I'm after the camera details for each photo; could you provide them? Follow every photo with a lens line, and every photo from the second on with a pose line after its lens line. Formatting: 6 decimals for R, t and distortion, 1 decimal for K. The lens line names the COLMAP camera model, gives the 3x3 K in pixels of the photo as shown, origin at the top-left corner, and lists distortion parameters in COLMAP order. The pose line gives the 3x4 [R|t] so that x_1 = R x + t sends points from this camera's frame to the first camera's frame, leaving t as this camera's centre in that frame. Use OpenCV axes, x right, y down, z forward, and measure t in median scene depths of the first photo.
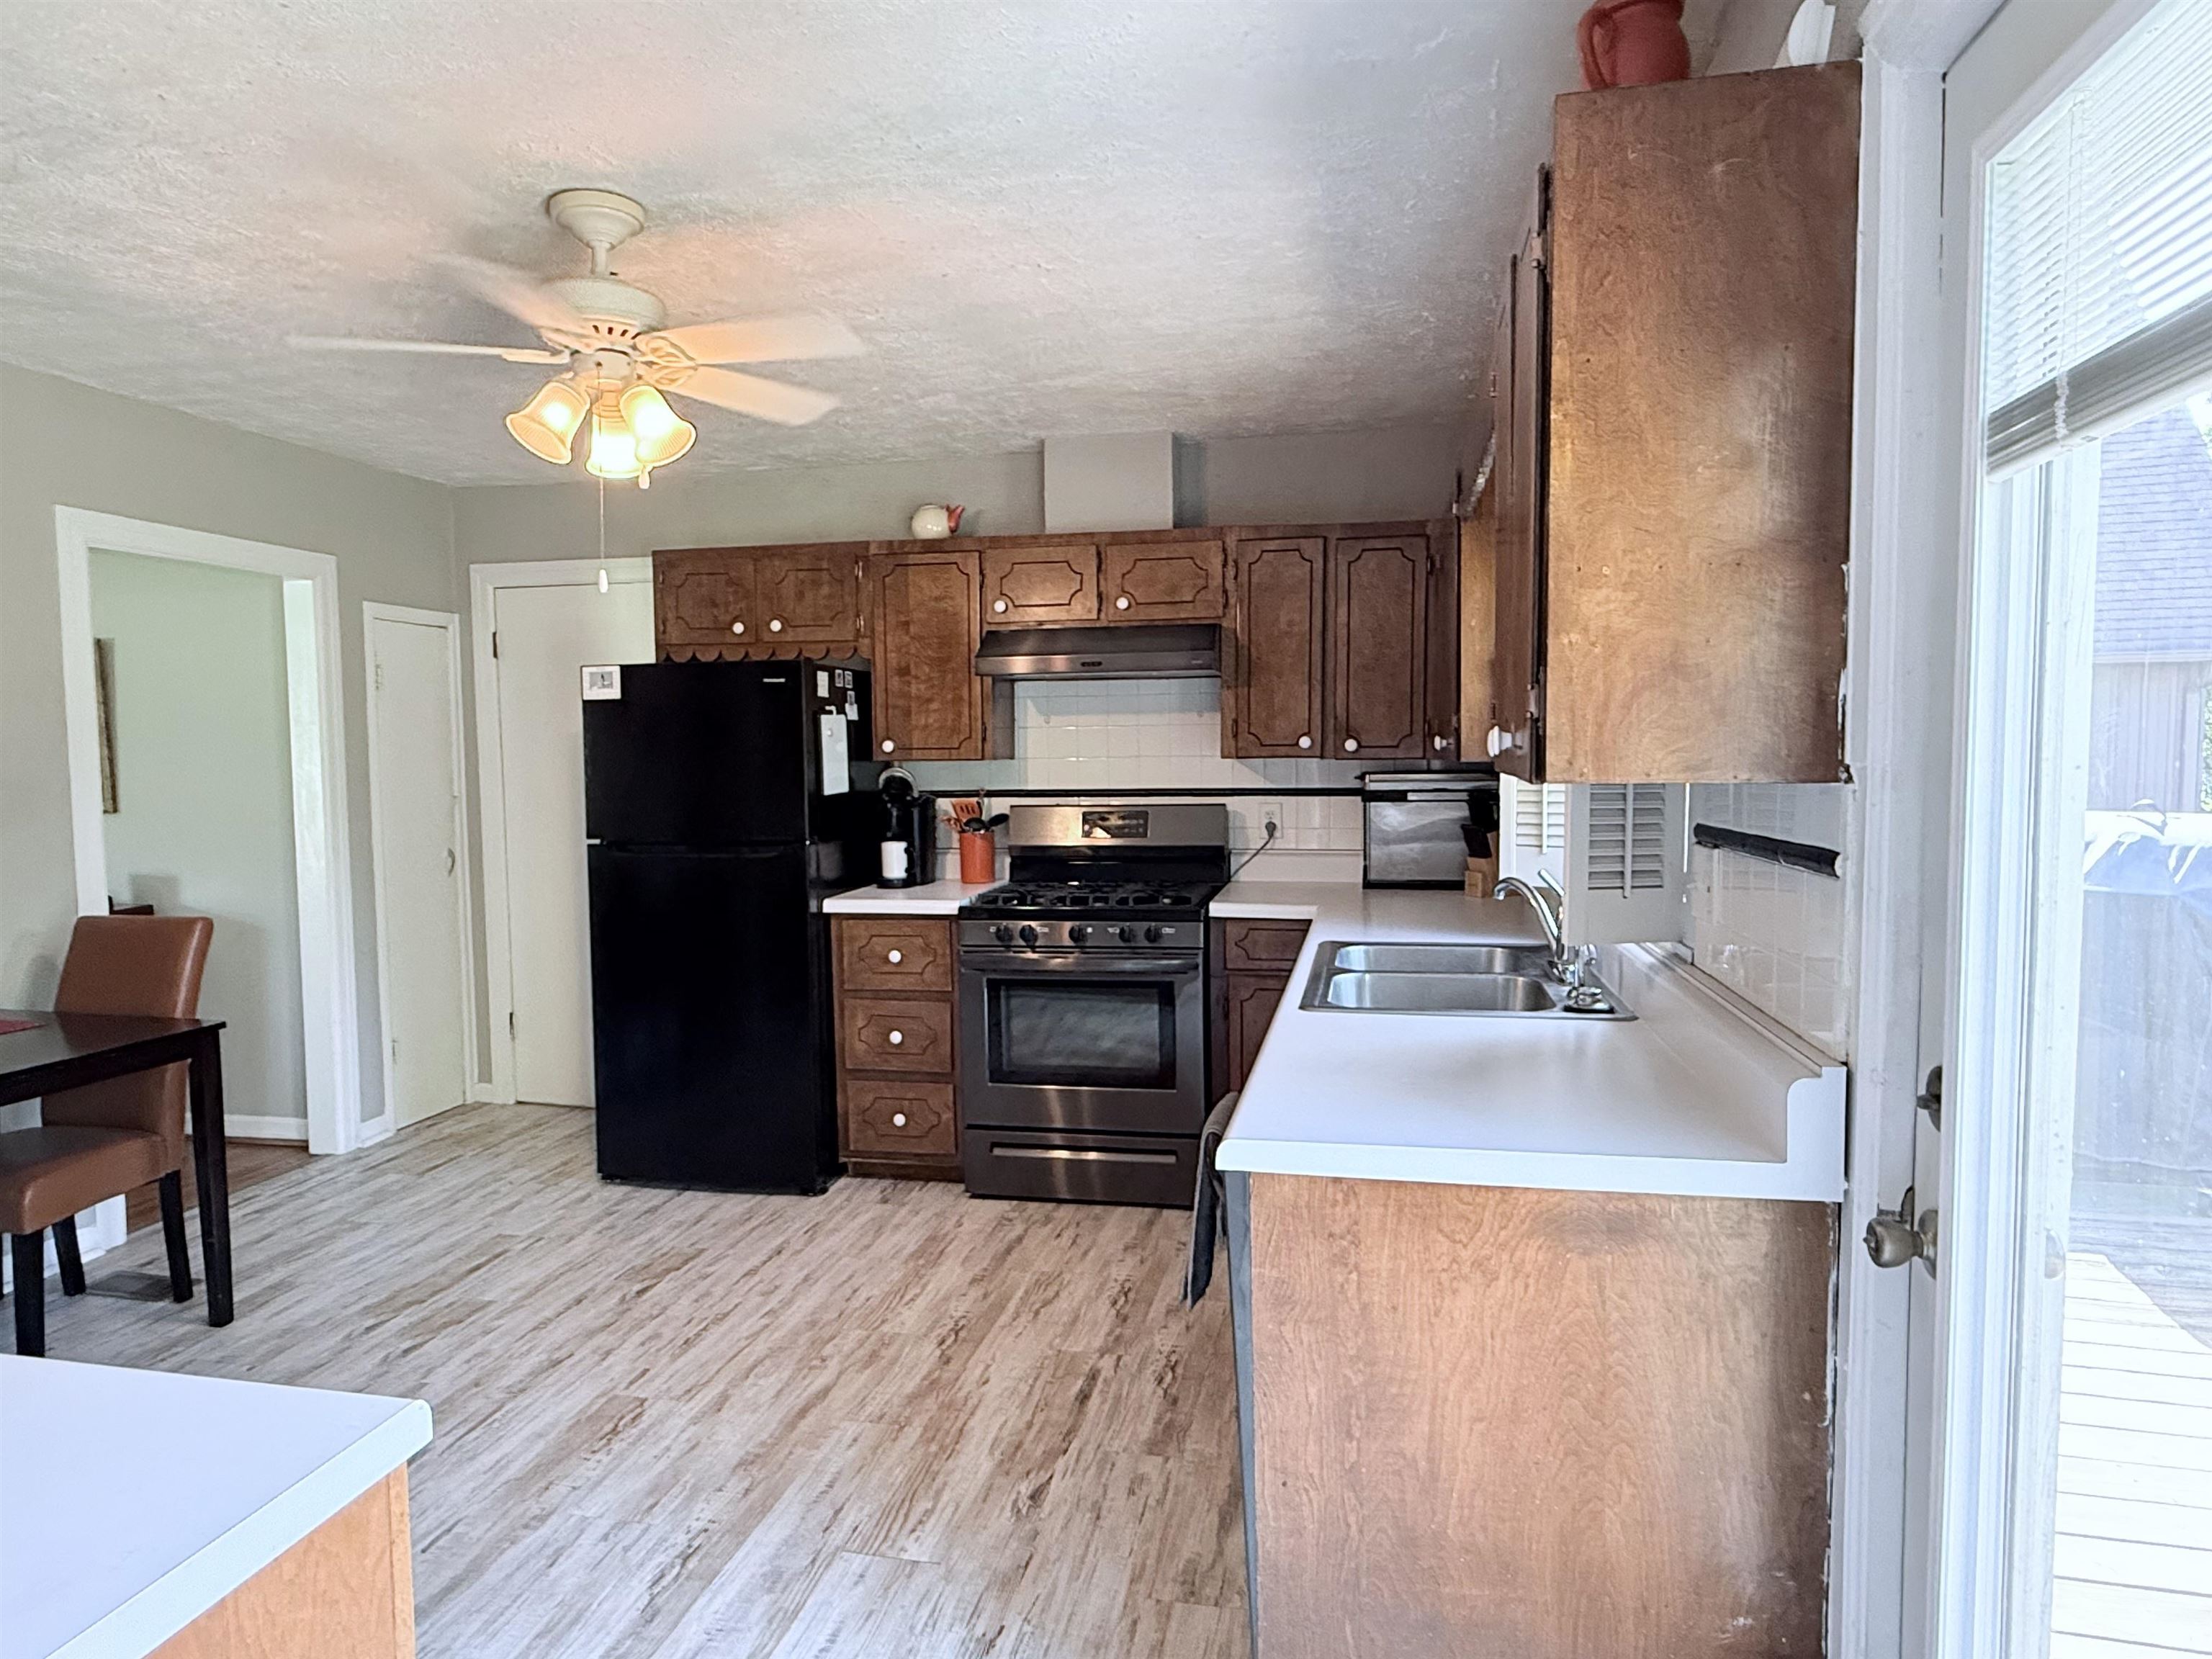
lens RADIAL K [[1275.2, 0, 1098.1], [0, 1275.2, 832.8], [0, 0, 1]] dist [-0.002465, 0.003188]
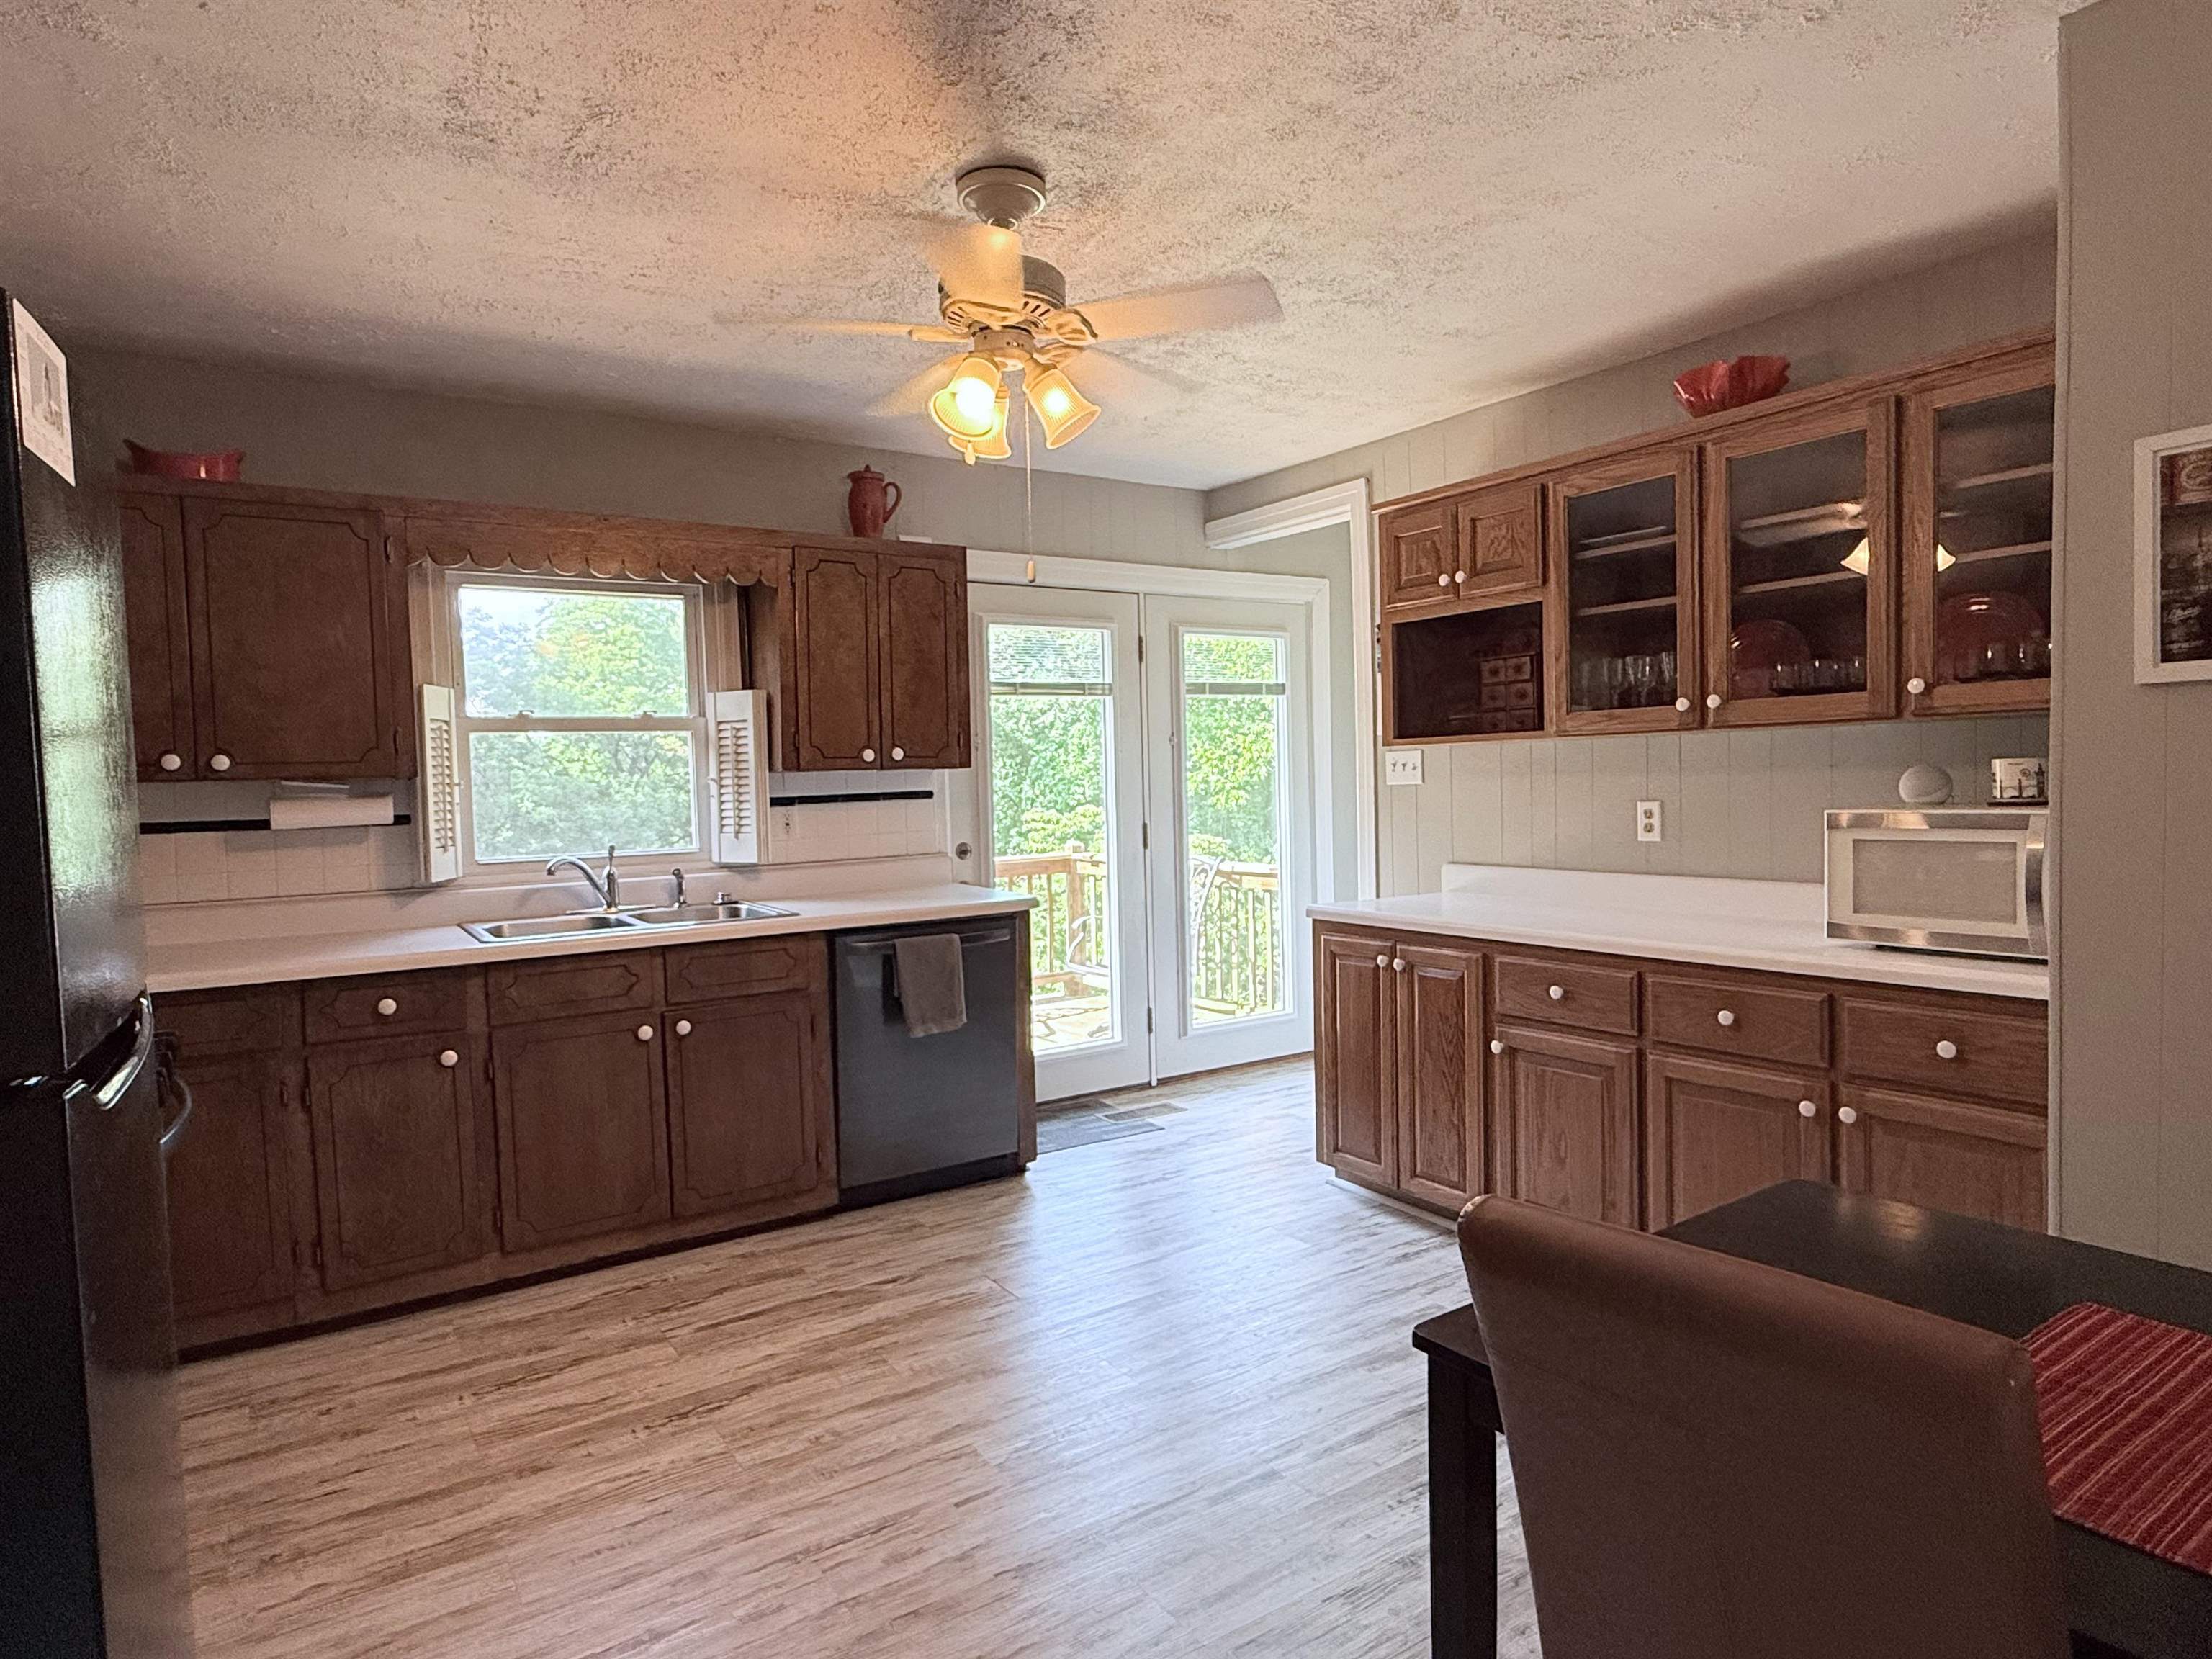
lens RADIAL K [[1275.2, 0, 1105.3], [0, 1275.2, 830.0], [0, 0, 1]] dist [-0.002465, 0.003188]
pose [[-0.721505, -0.003402, 0.692401, -0.948657], [0.073671, 0.993934, 0.081652, -0.058659], [-0.688479, 0.109922, -0.716878, 1.423472]]
